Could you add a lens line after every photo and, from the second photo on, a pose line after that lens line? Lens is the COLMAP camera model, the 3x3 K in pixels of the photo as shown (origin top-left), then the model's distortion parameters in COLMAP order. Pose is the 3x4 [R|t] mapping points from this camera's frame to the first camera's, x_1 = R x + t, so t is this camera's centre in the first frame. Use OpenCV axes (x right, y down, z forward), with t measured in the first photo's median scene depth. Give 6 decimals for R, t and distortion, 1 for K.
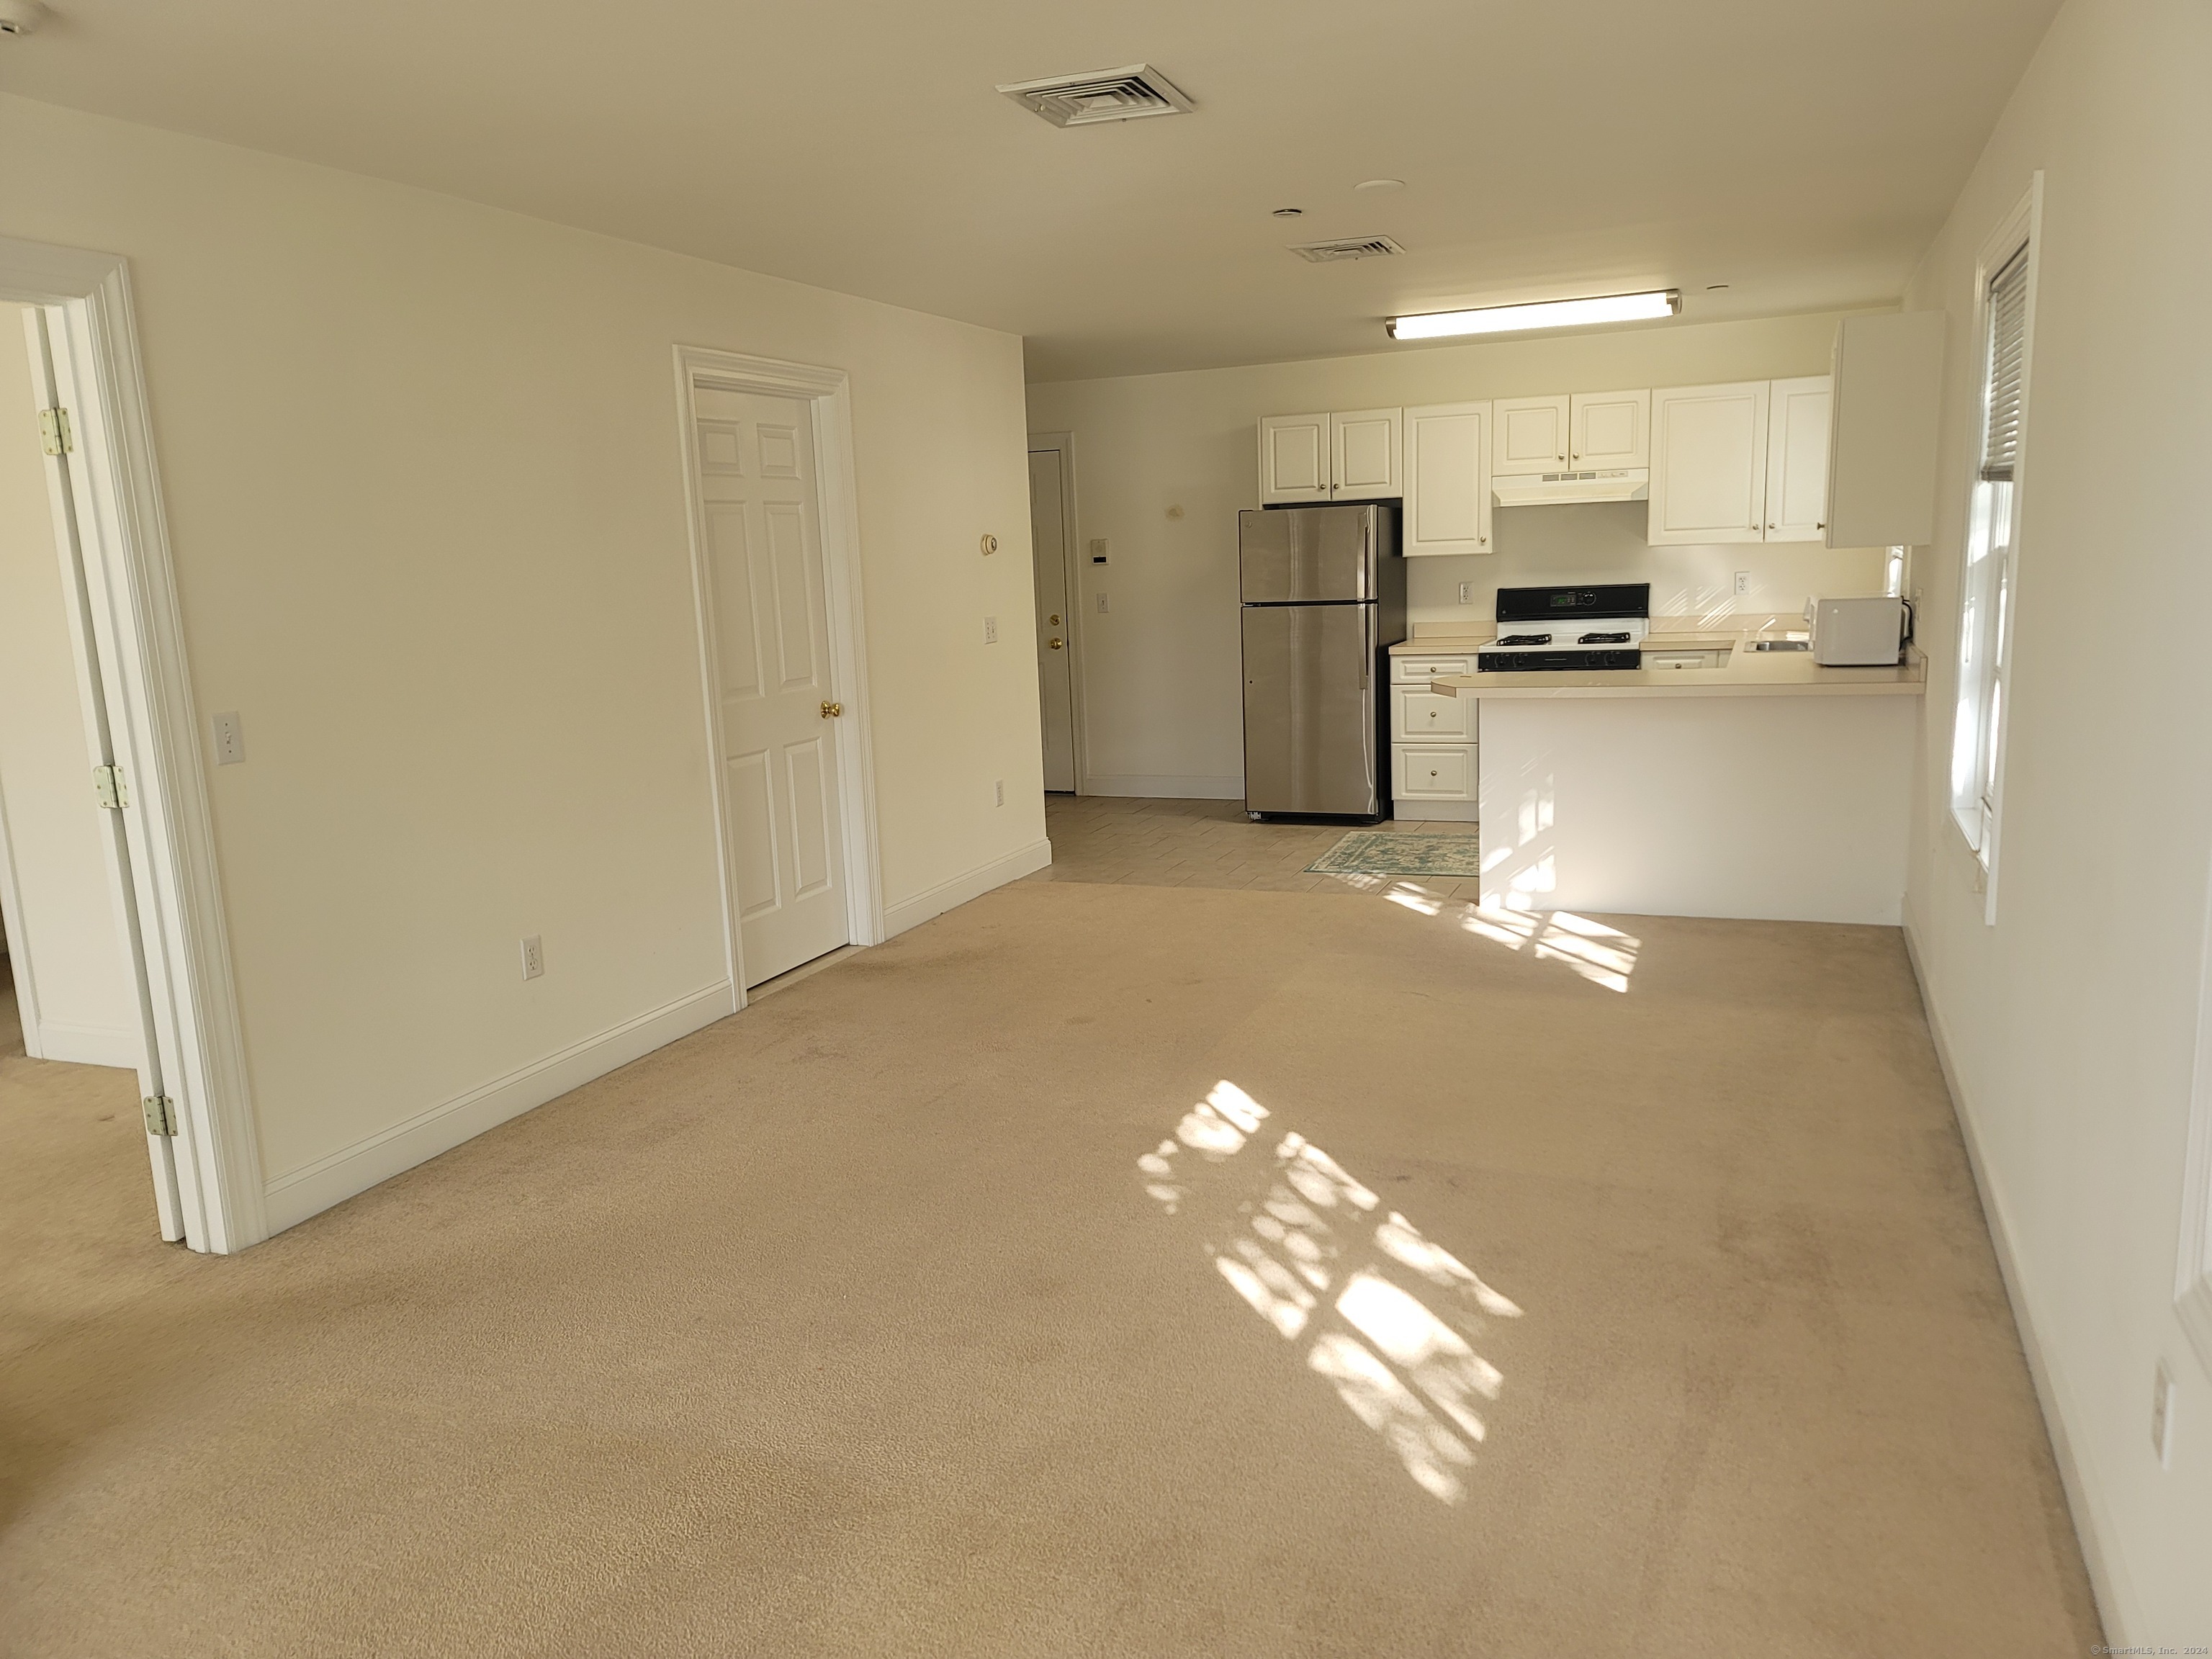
lens RADIAL K [[1624.2, 0, 1114.2], [0, 1624.2, 836.1], [0, 0, 1]] dist [0.058943, -0.002741]
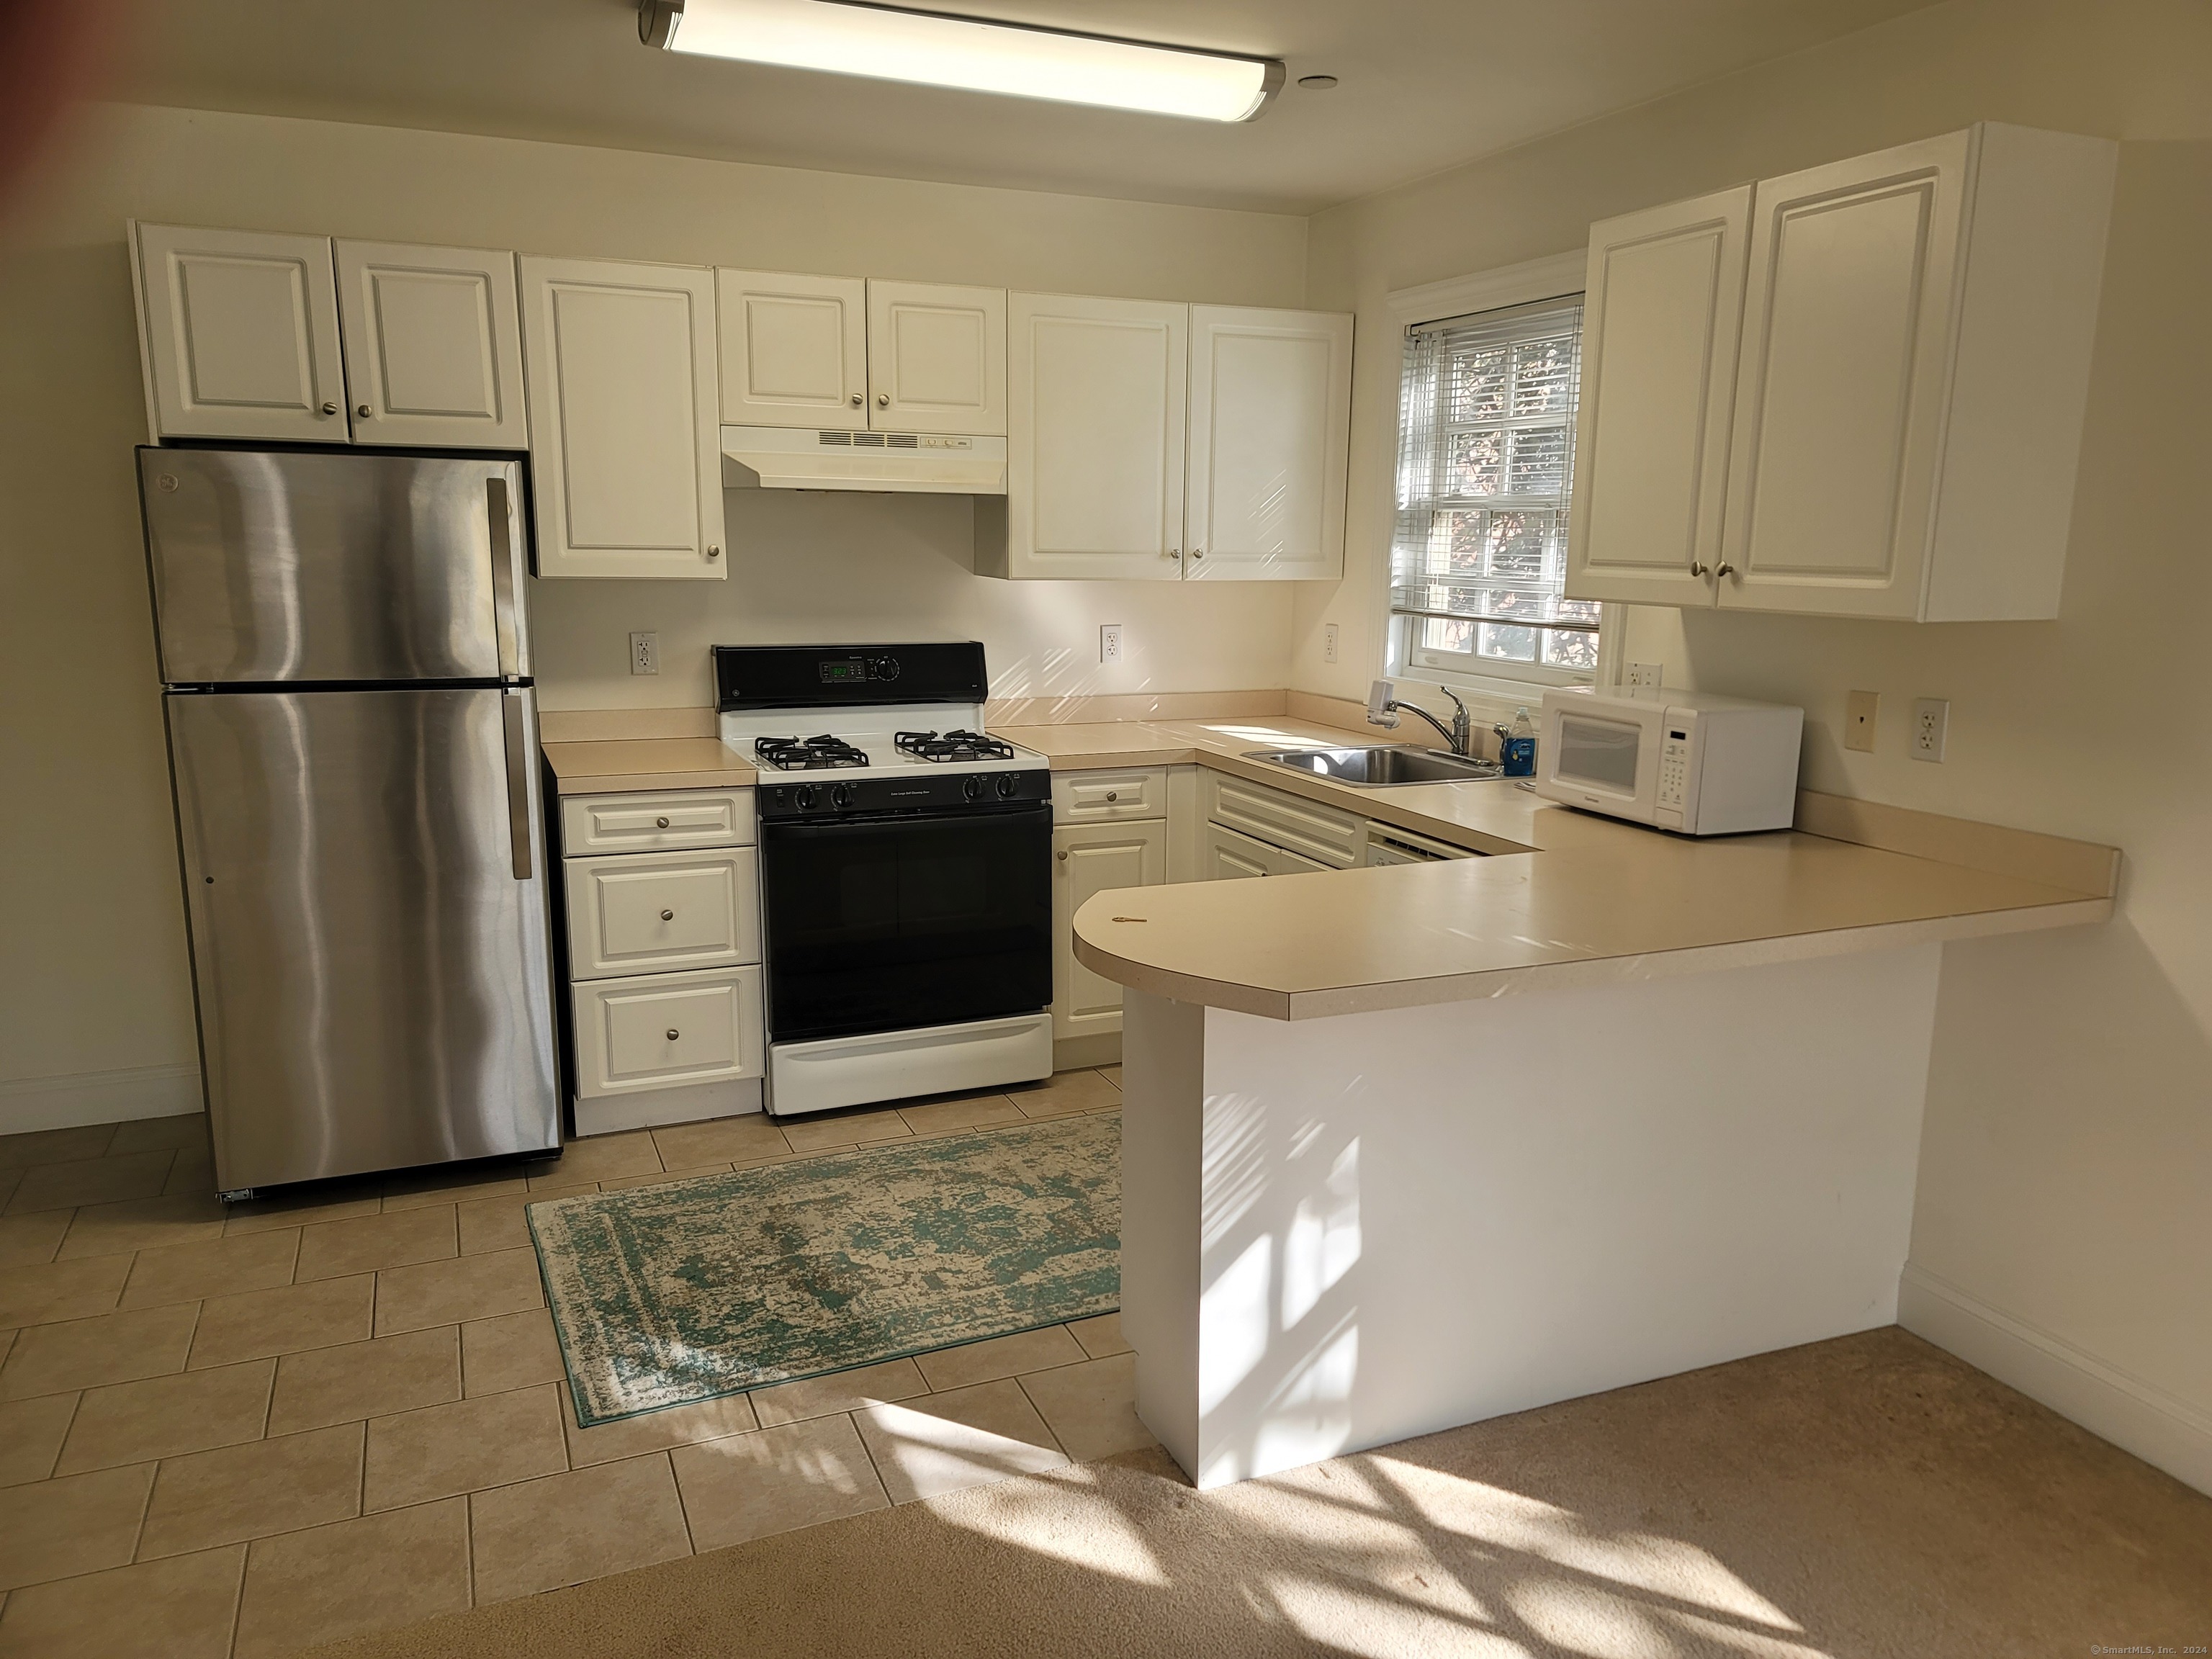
lens RADIAL K [[1624.2, 0, 1114.2], [0, 1624.2, 836.1], [0, 0, 1]] dist [0.058943, -0.002741]
pose [[0.711062, -0.081026, 0.698445, -0.041041], [0.086656, 0.995864, 0.027308, -0.099267], [-0.697769, 0.041107, 0.715143, 0.568588]]
